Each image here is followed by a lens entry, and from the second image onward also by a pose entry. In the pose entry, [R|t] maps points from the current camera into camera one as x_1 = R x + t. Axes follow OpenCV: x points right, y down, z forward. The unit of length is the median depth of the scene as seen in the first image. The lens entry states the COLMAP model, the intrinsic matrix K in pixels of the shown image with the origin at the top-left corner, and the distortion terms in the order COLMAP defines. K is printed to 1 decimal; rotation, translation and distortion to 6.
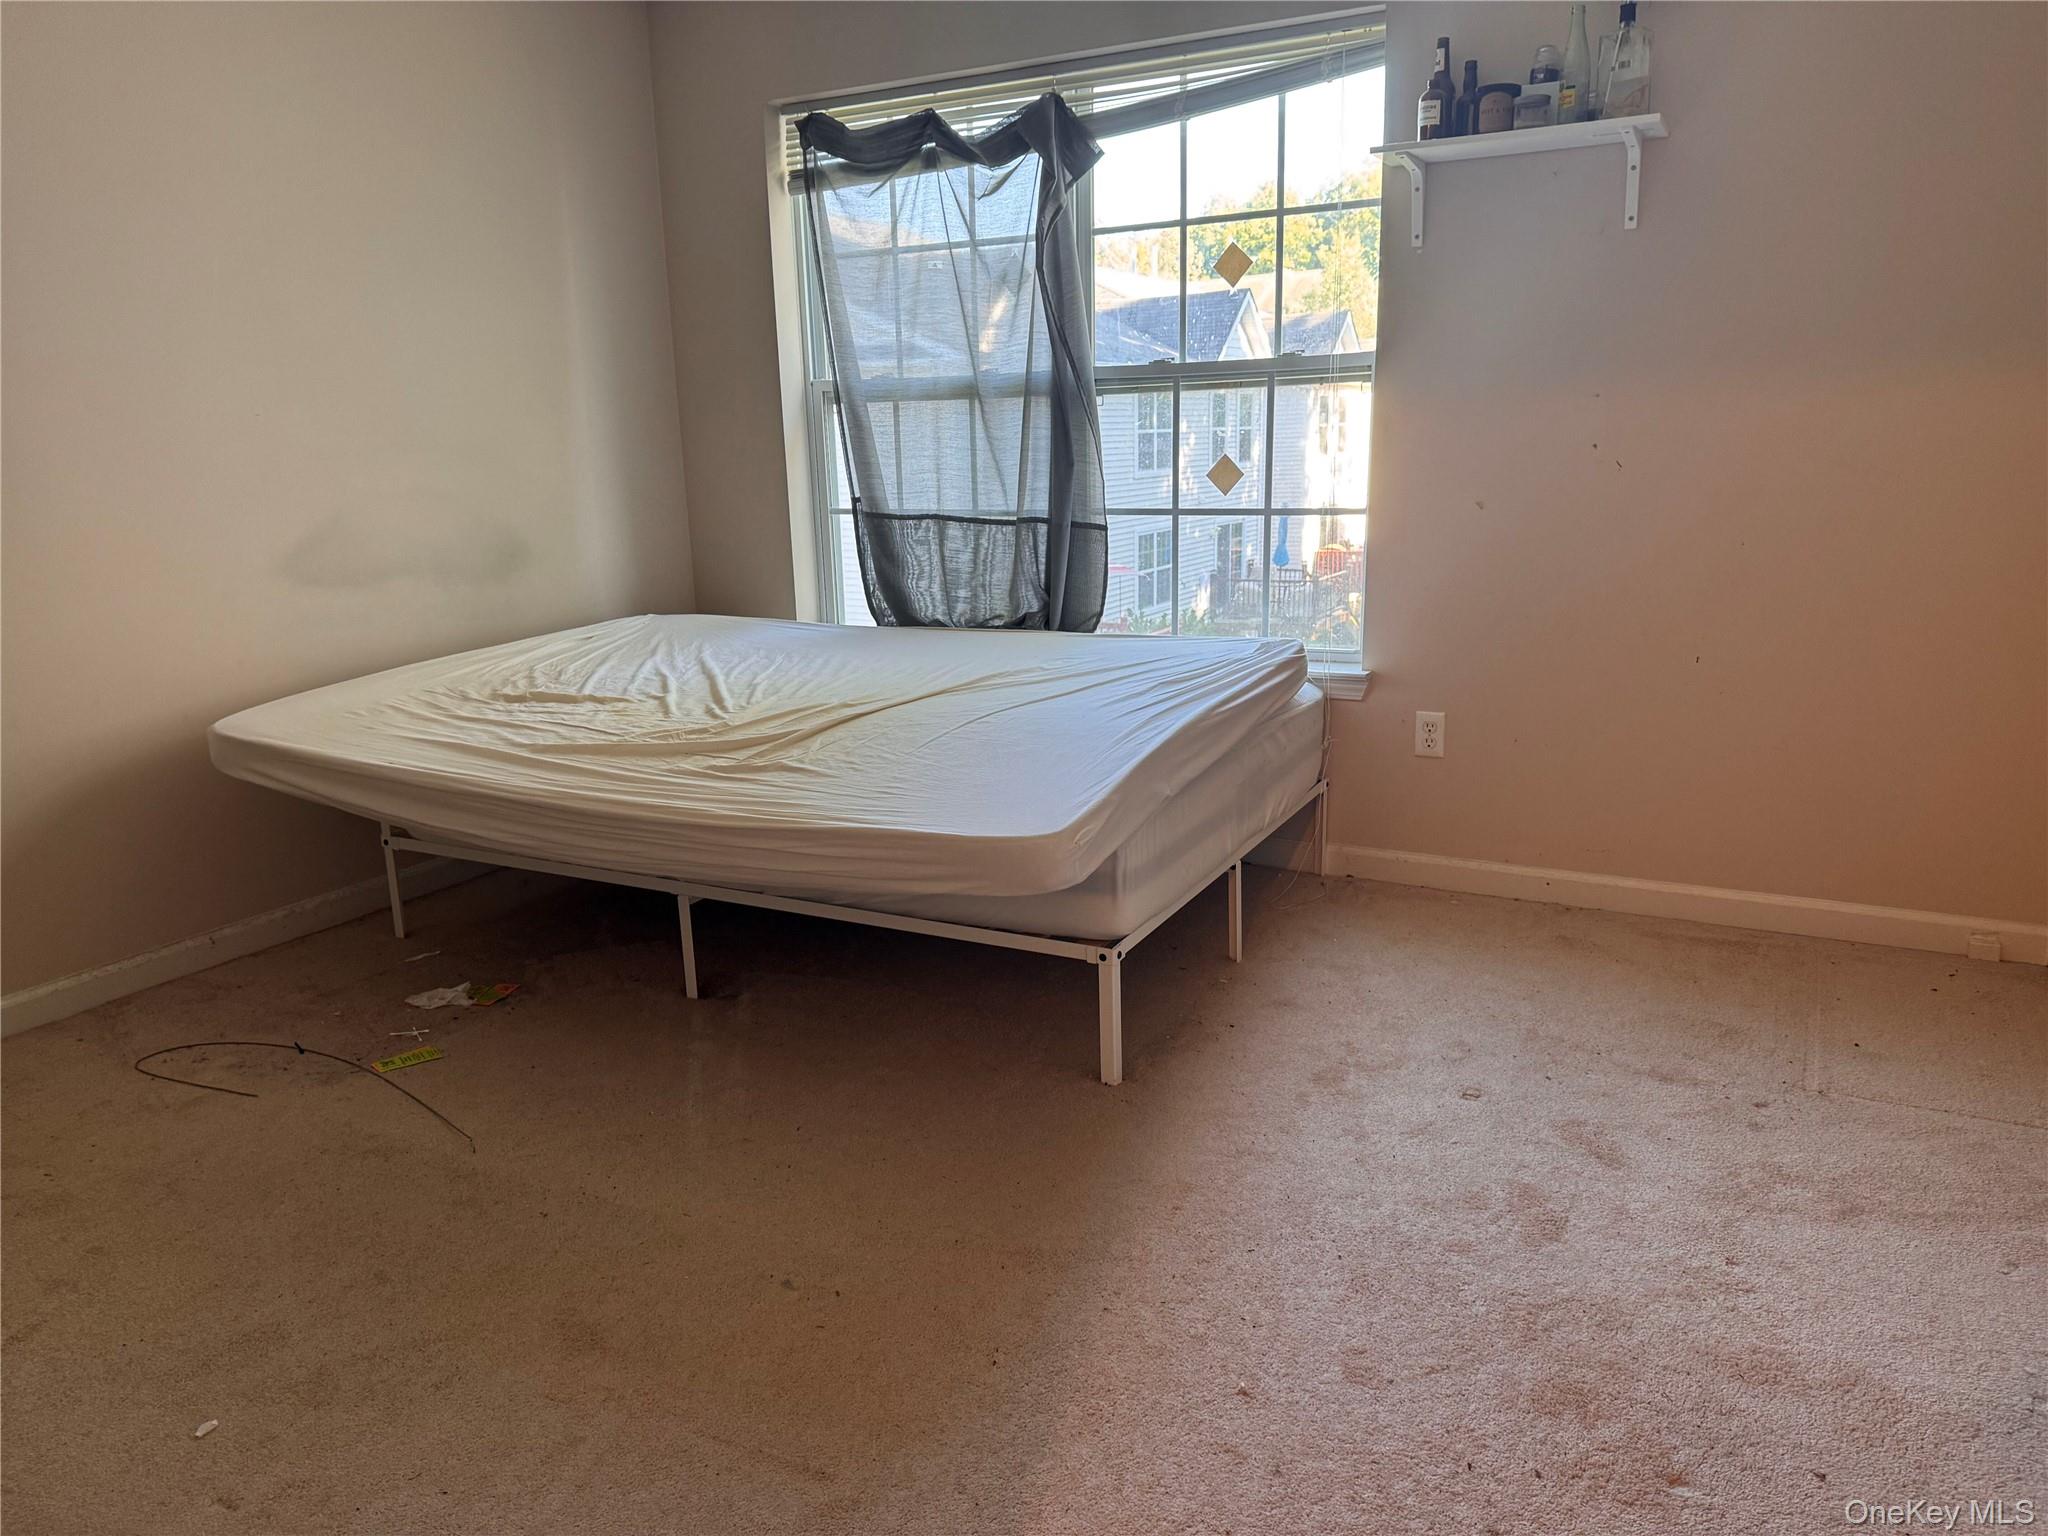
lens RADIAL K [[1437.9, 0, 1023.8], [0, 1437.9, 764.5], [0, 0, 1]] dist [0.002516, -0.006749]
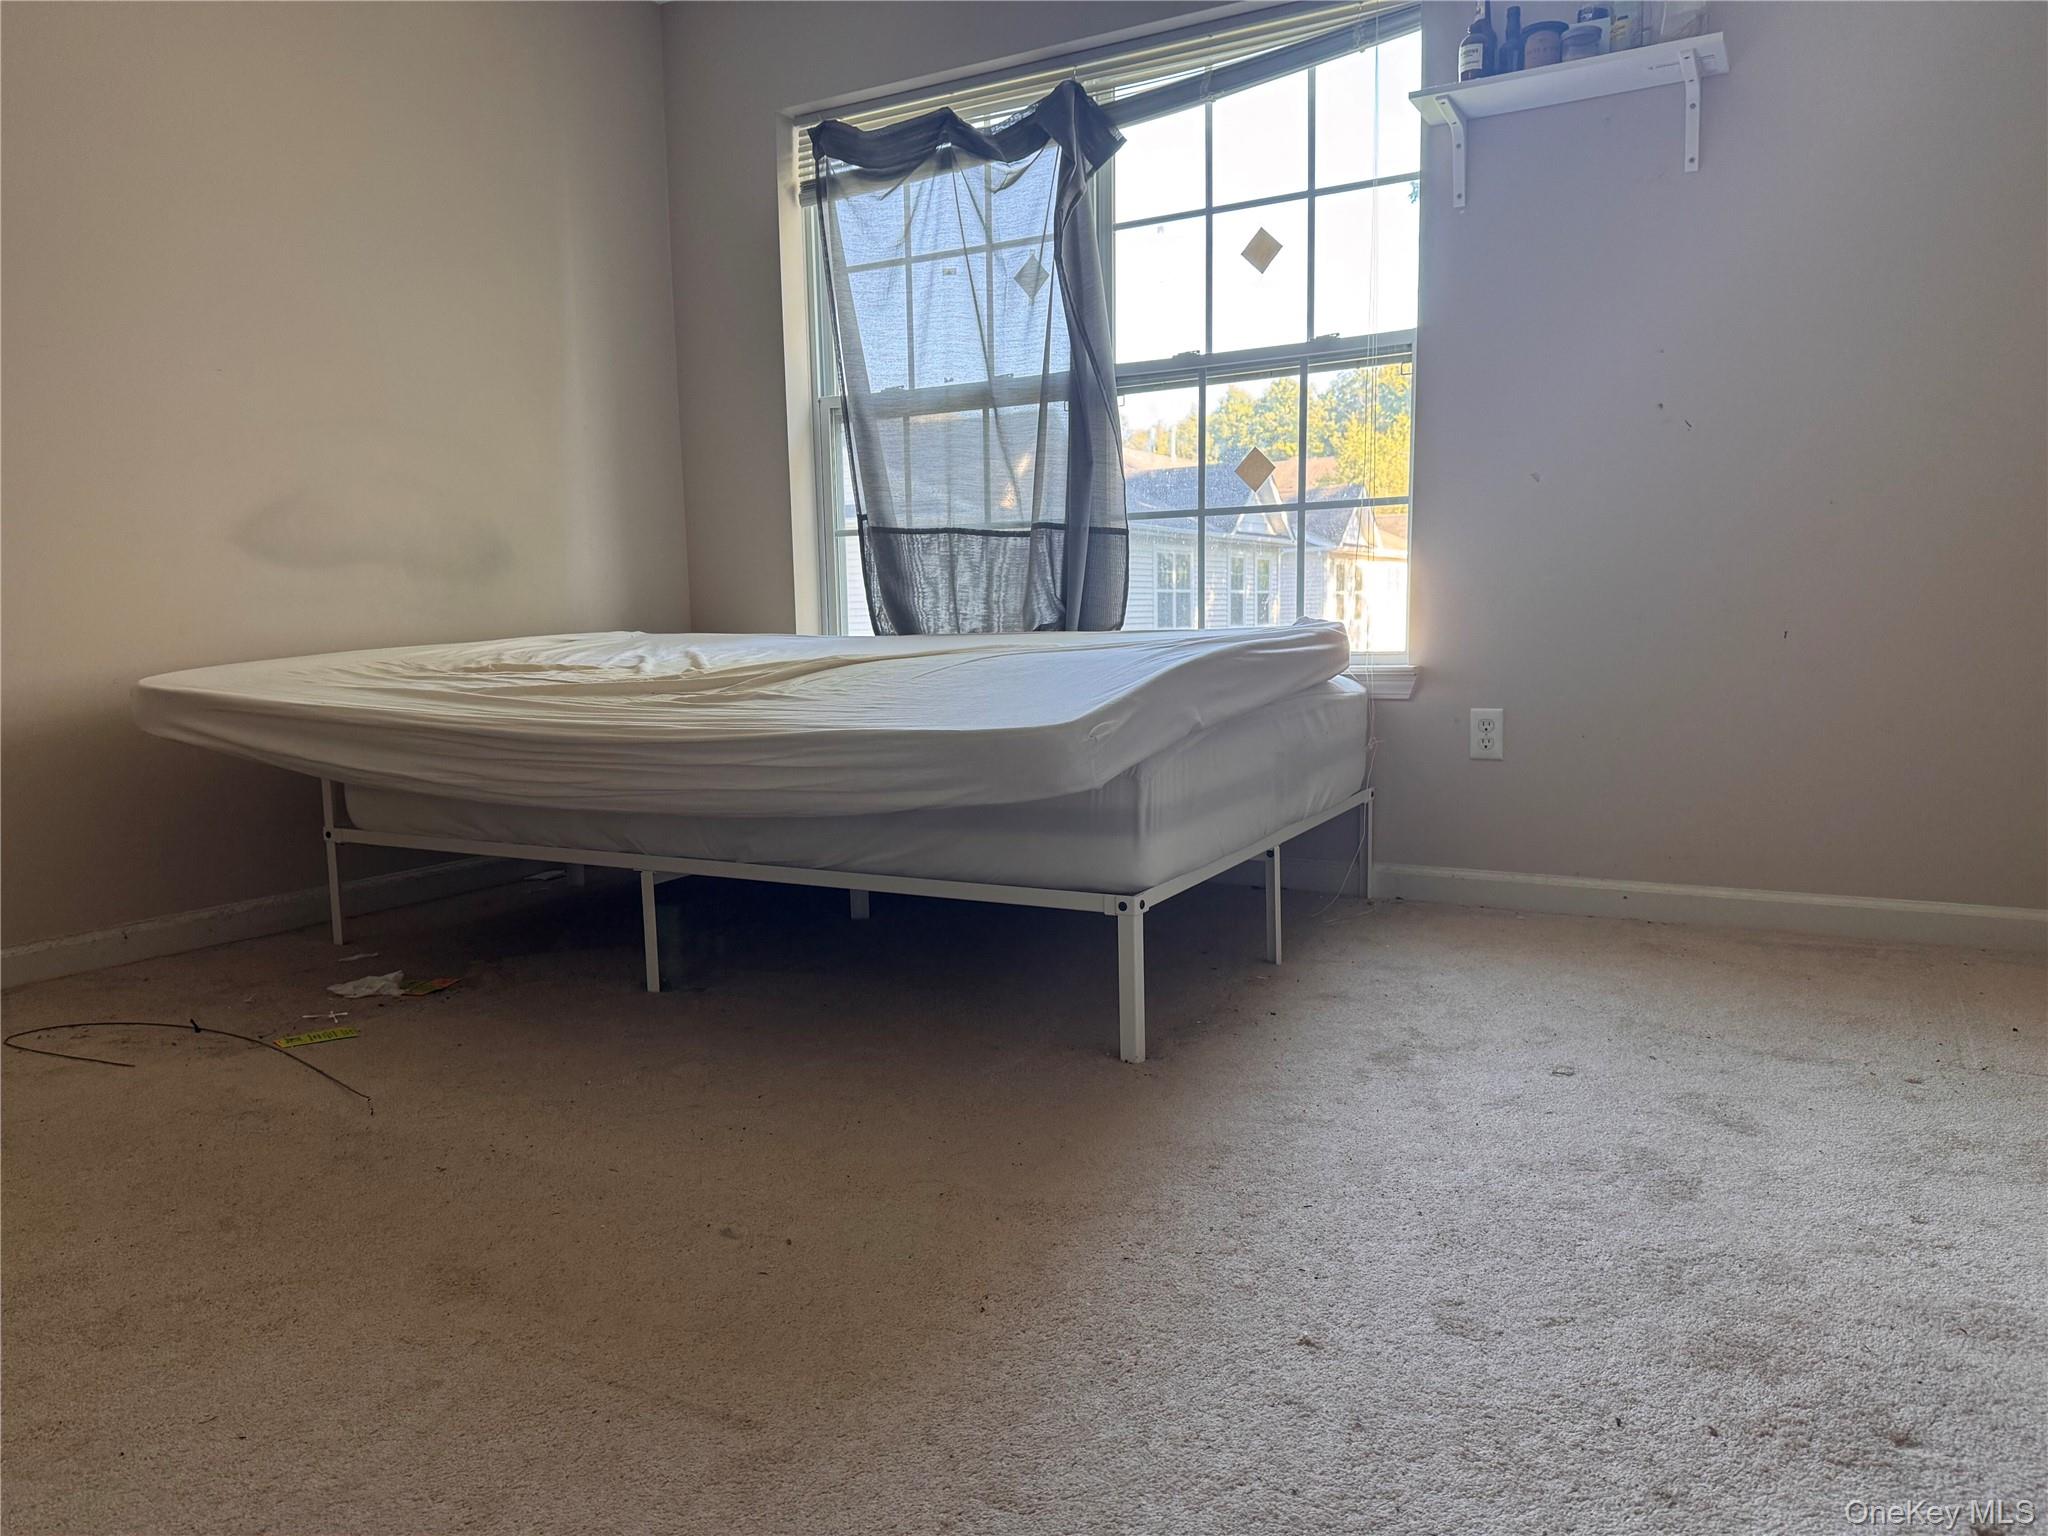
lens RADIAL K [[1437.9, 0, 1023.1], [0, 1437.9, 773.6], [0, 0, 1]] dist [0.002516, -0.006749]
pose [[0.999851, 0.008476, -0.015010, 0.006492], [-0.010185, 0.992997, -0.117700, 0.134280], [0.013907, 0.117835, 0.992936, 0.120462]]
